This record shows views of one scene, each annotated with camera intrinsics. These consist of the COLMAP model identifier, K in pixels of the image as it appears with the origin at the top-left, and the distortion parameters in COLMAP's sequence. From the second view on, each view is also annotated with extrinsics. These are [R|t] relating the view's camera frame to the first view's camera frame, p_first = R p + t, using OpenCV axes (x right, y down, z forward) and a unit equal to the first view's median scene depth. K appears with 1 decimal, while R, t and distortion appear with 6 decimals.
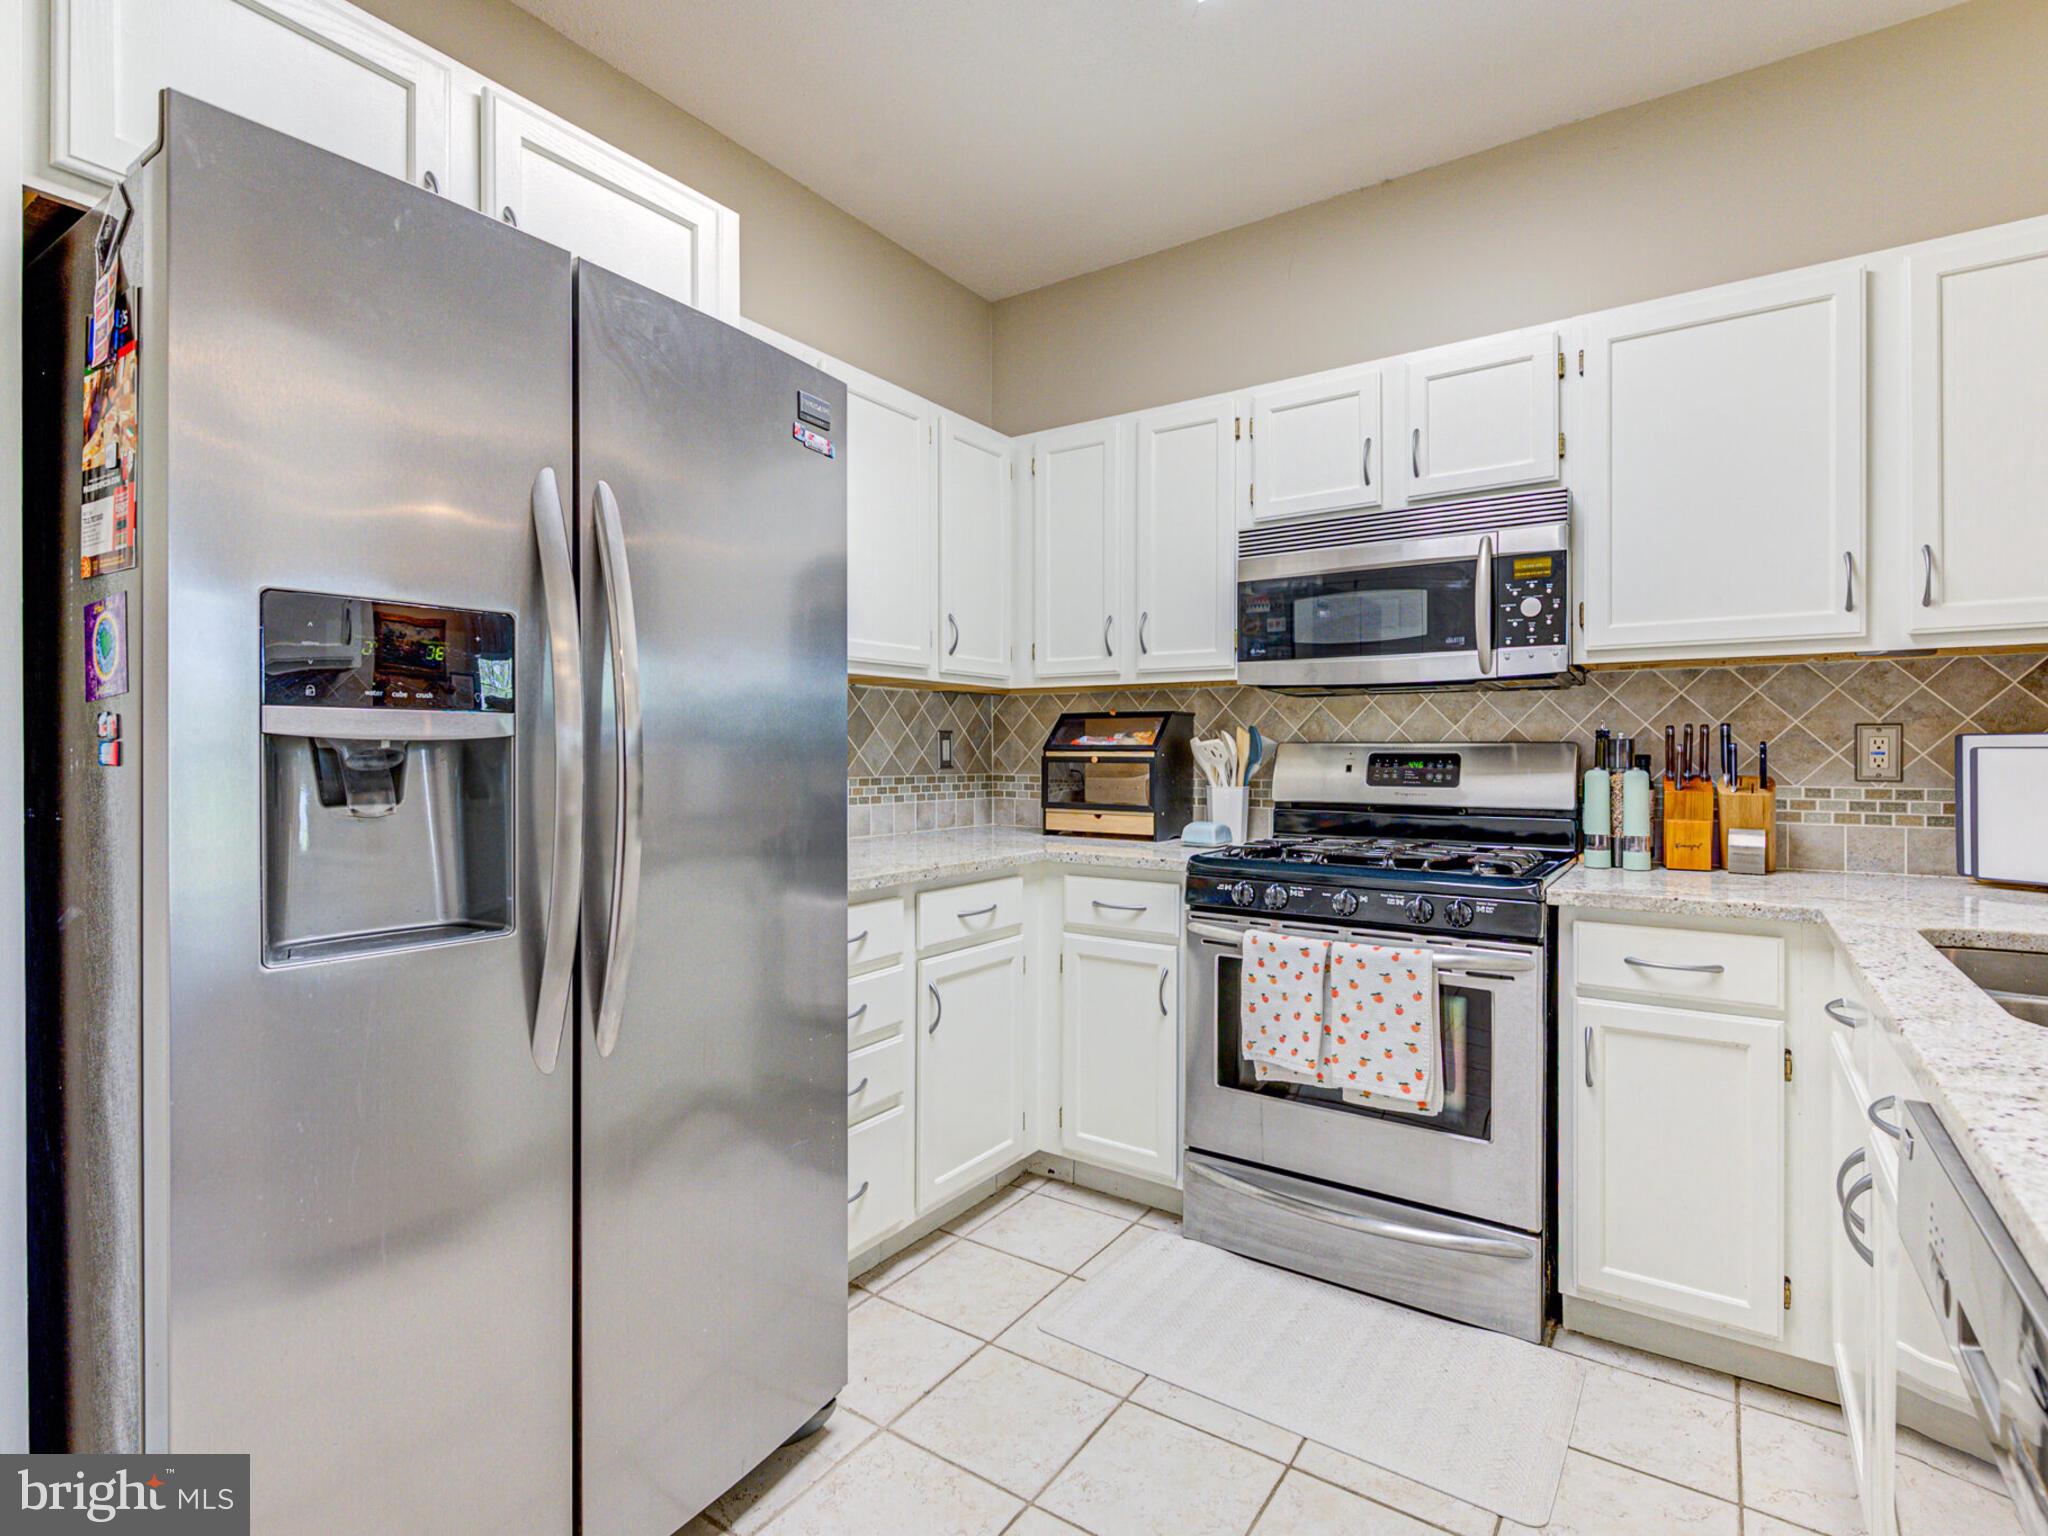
lens RADIAL K [[1001.0, 0, 1013.5], [0, 1001.0, 772.2], [0, 0, 1]] dist [0.001208, -0.001308]
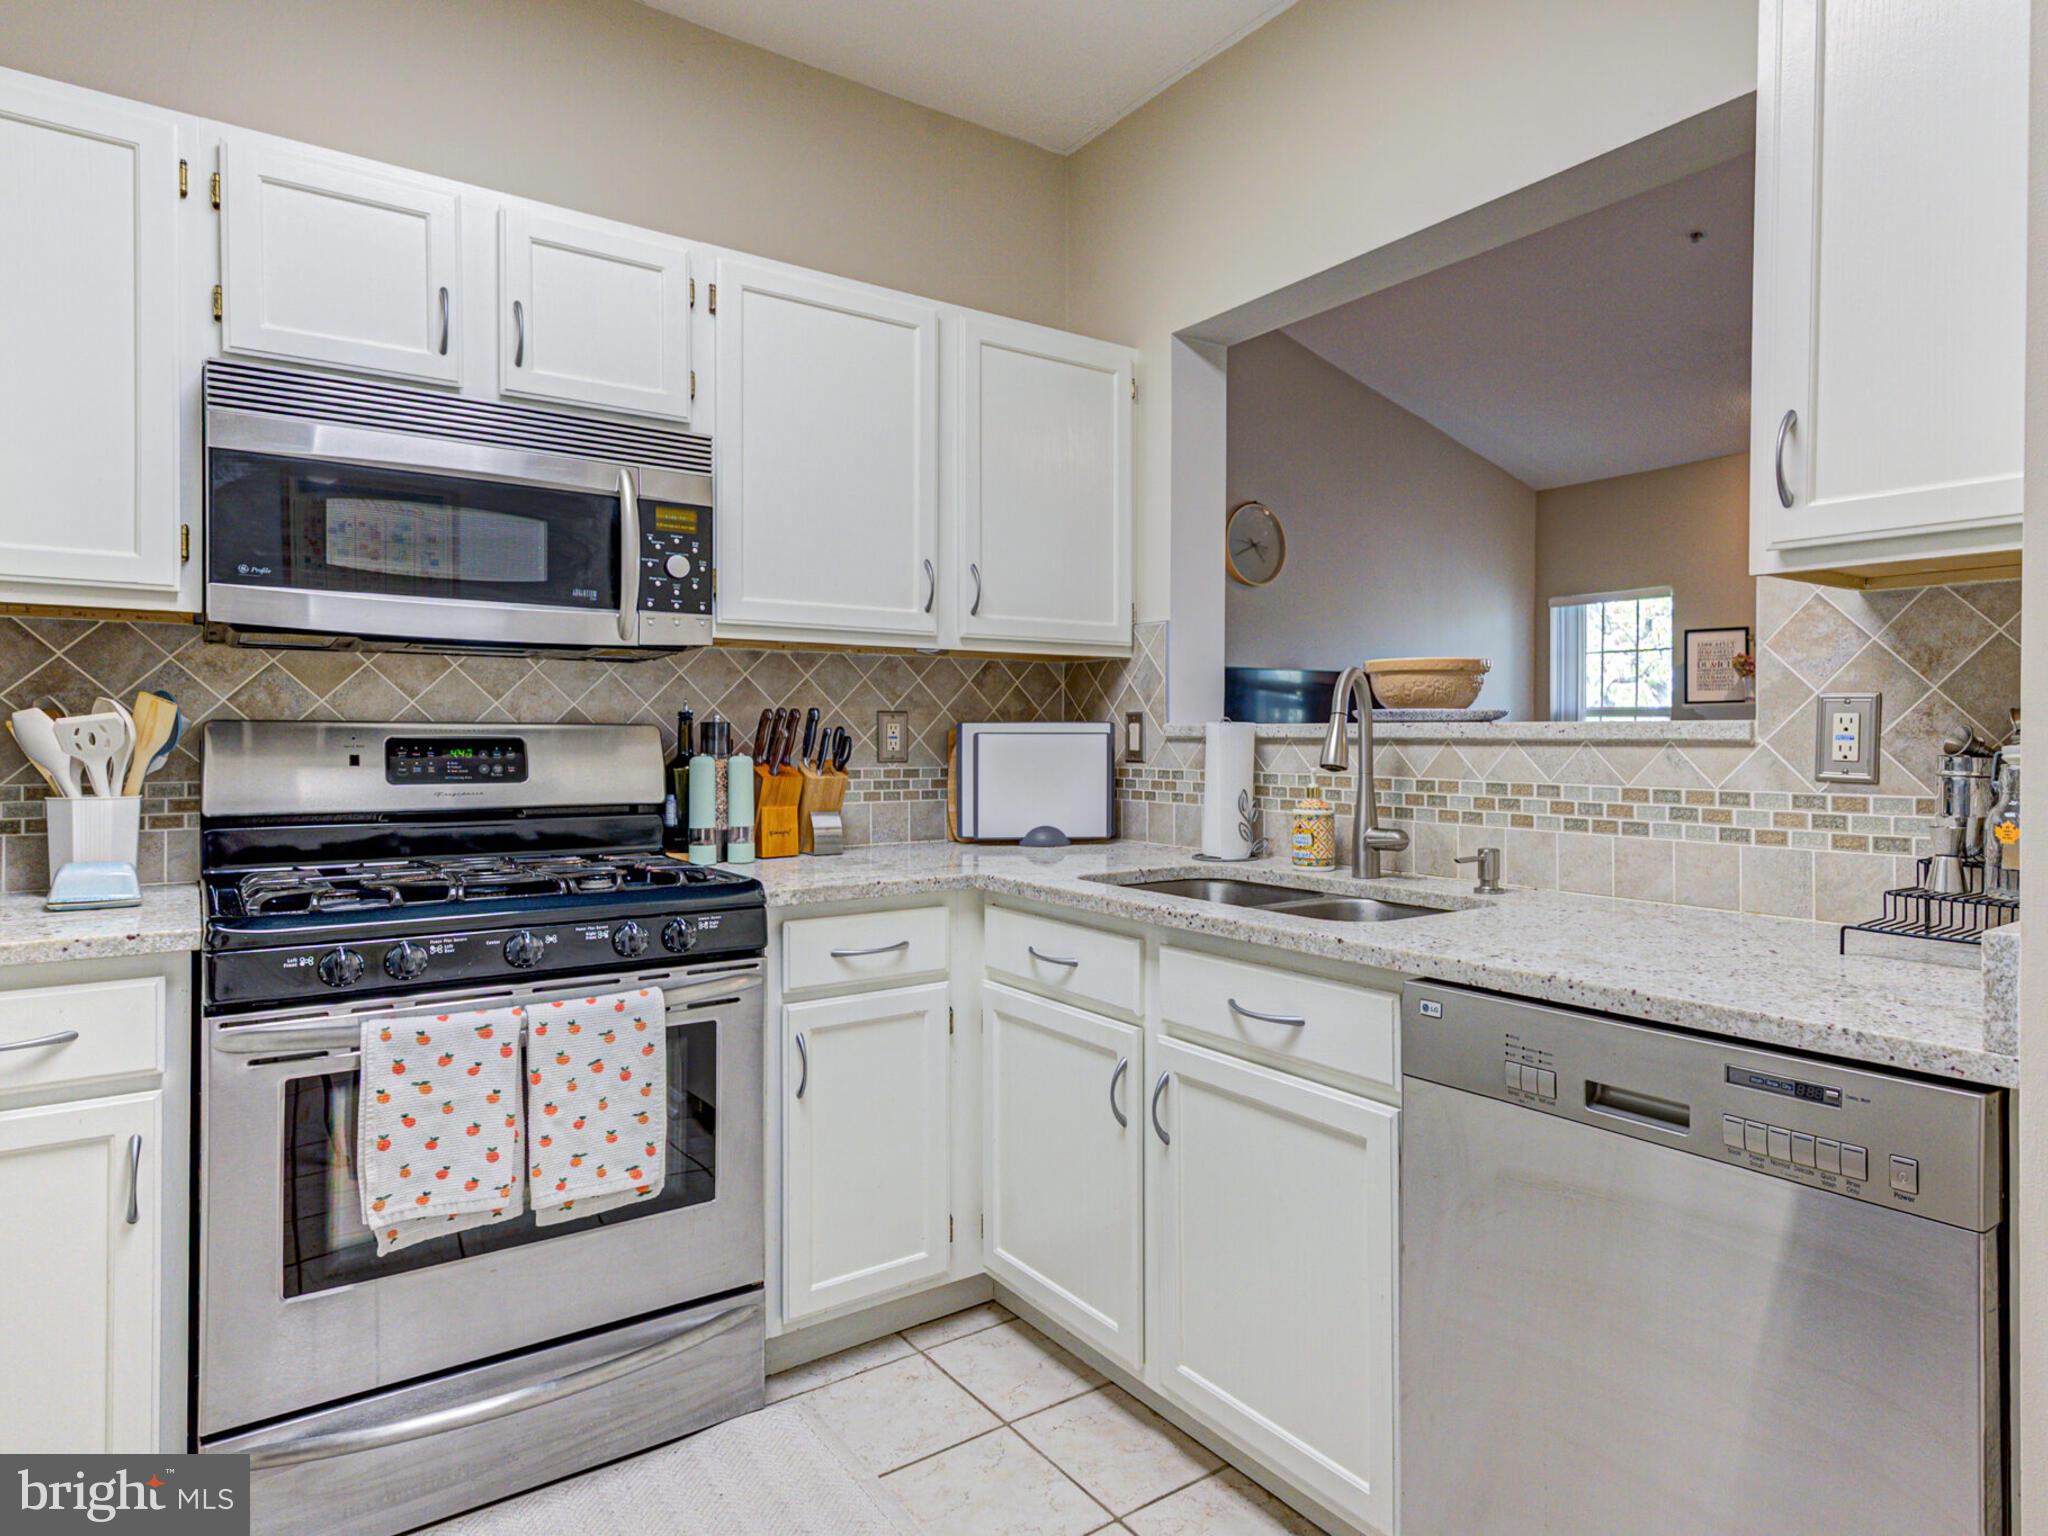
lens RADIAL K [[1251.7, 0, 1026.1], [0, 1251.7, 757.3], [0, 0, 1]] dist [0.009260, -0.000419]
pose [[0.307514, -0.016100, 0.951407, -0.393693], [0.017679, 0.999781, 0.011204, -0.008840], [-0.951379, 0.013375, 0.307731, 0.379219]]
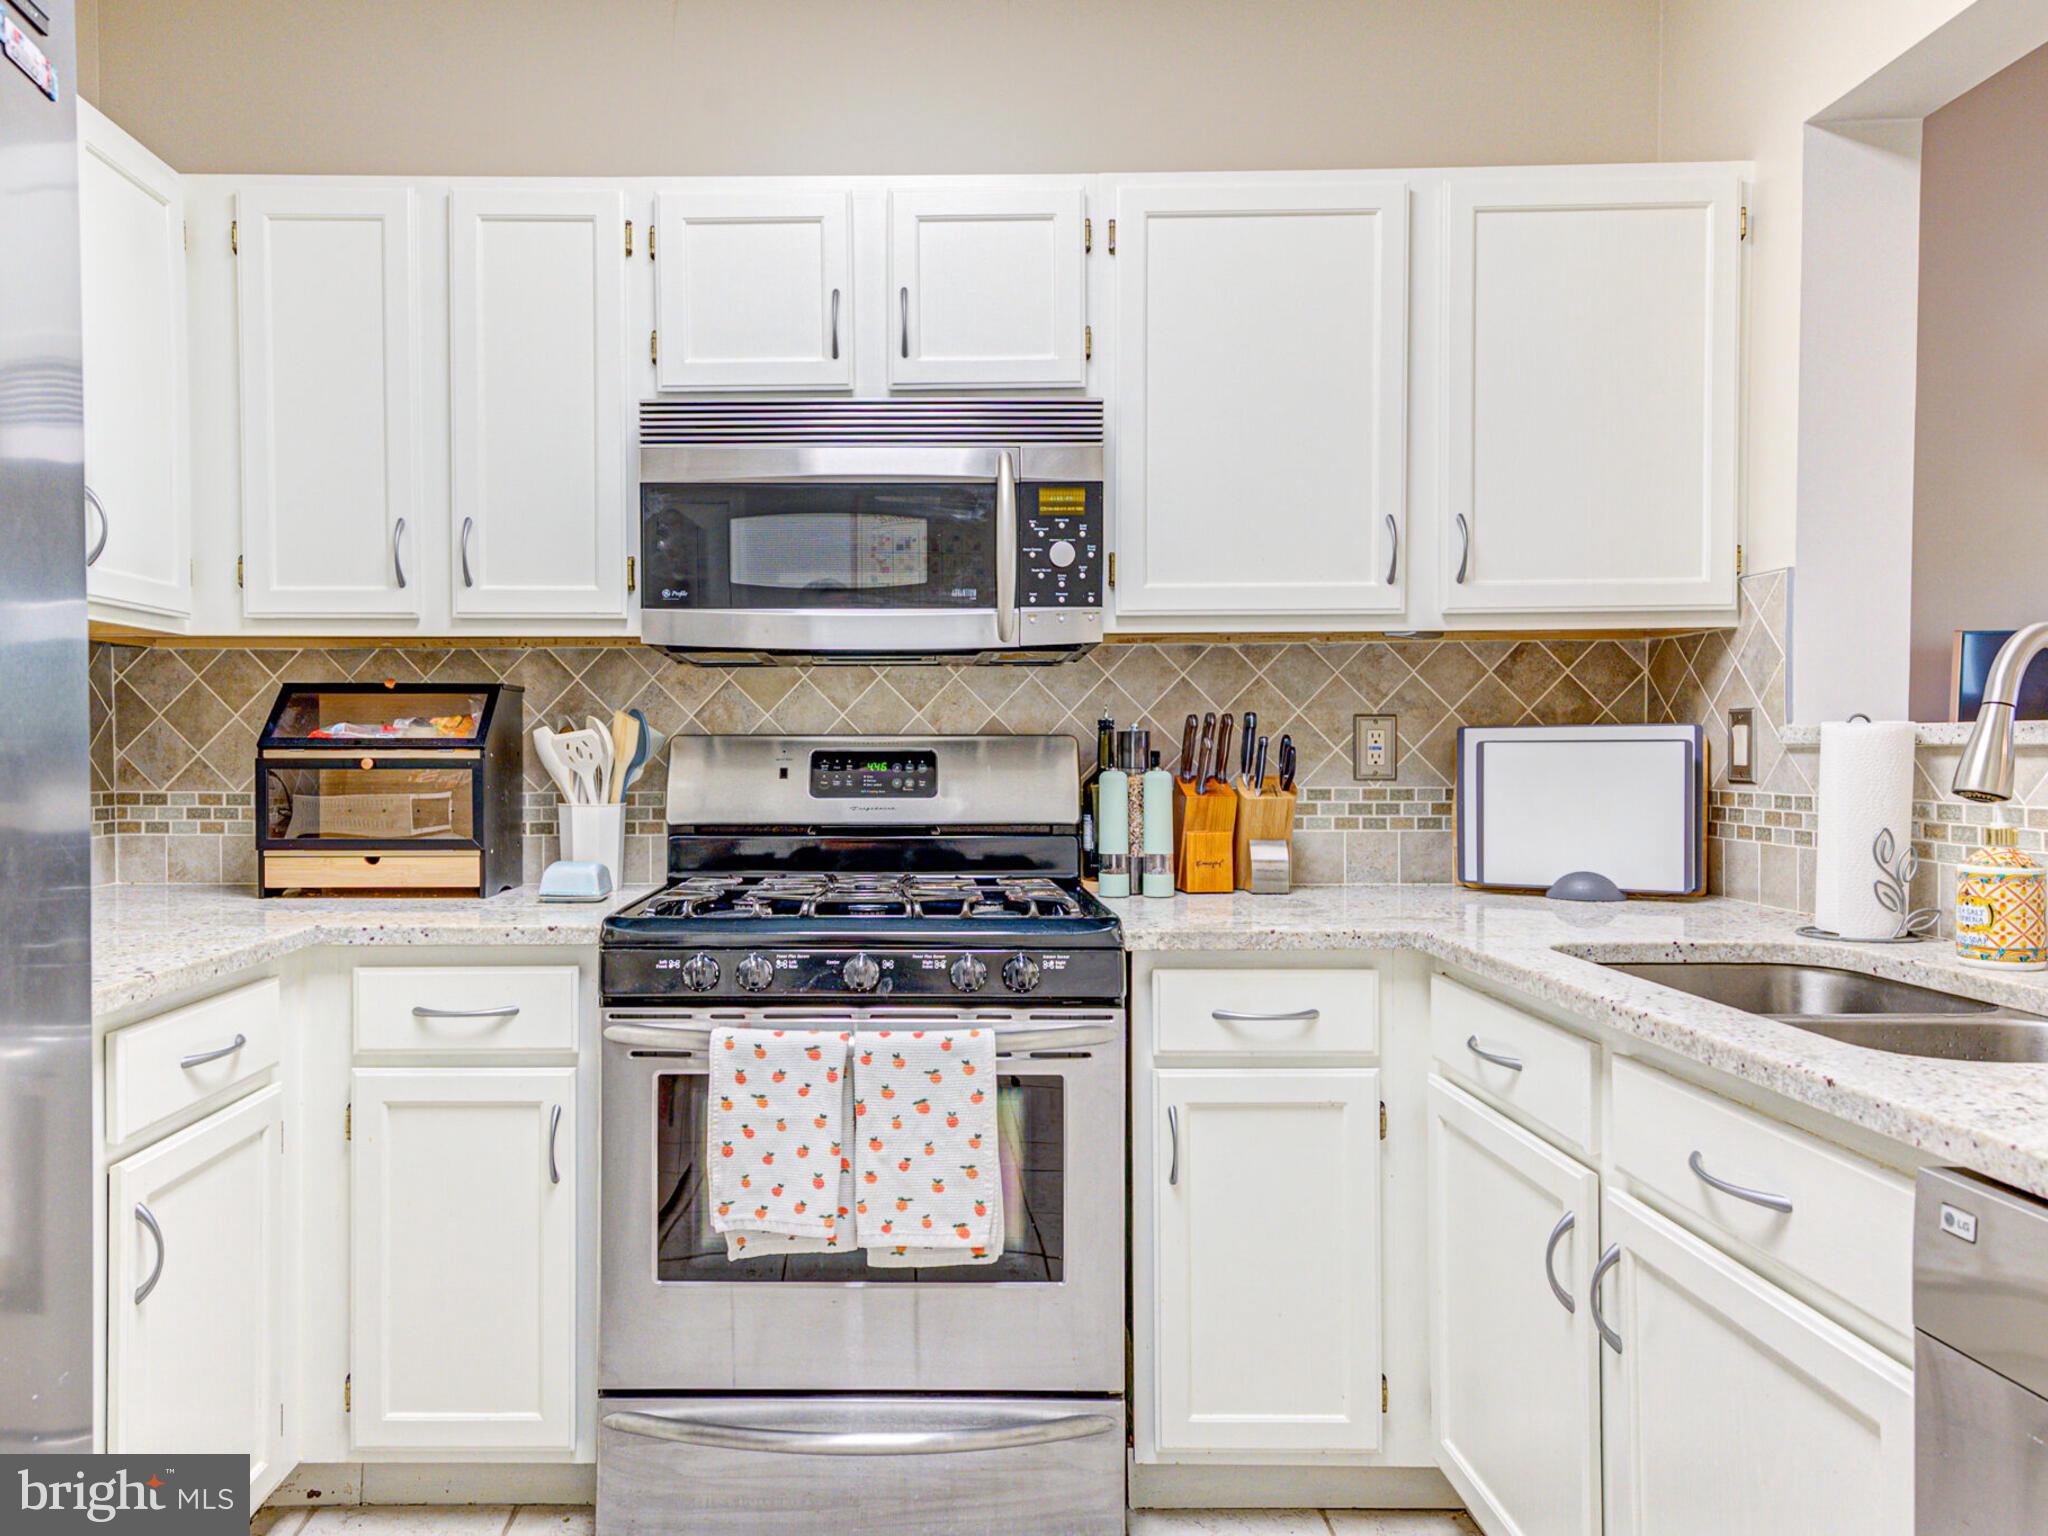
lens RADIAL K [[1458.3, 0, 1022.1], [0, 1458.3, 786.3], [0, 0, 1]] dist [0.029999, -0.002526]
pose [[0.828632, -0.018257, 0.559497, -0.115209], [0.015247, 0.999833, 0.010044, -0.003017], [-0.559587, 0.000208, 0.828772, 0.110933]]
